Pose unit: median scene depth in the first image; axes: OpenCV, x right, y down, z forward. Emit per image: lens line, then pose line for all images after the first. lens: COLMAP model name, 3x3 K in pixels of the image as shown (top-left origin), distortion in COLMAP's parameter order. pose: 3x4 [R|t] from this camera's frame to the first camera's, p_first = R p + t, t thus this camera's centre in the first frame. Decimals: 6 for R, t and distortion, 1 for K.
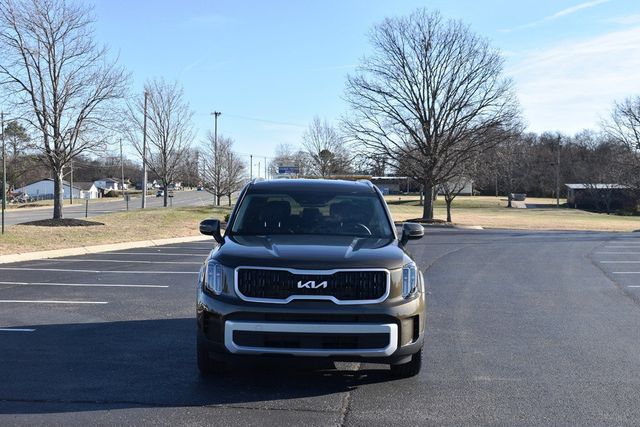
lens RADIAL K [[950.5, 0, 320.0], [0, 950.5, 213.9], [0, 0, 1]] dist [0.053478, 0.000000]
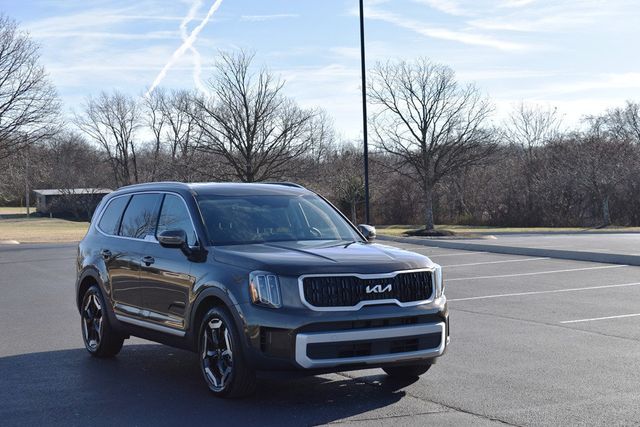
lens RADIAL K [[1104.0, 0, 320.0], [0, 1104.0, 213.2], [0, 0, 1]] dist [0.016873, 0.000000]
pose [[0.868512, -0.038020, 0.494207, -0.604457], [0.043174, 0.999067, 0.000987, -0.005892], [-0.493784, 0.020480, 0.869343, 0.051772]]
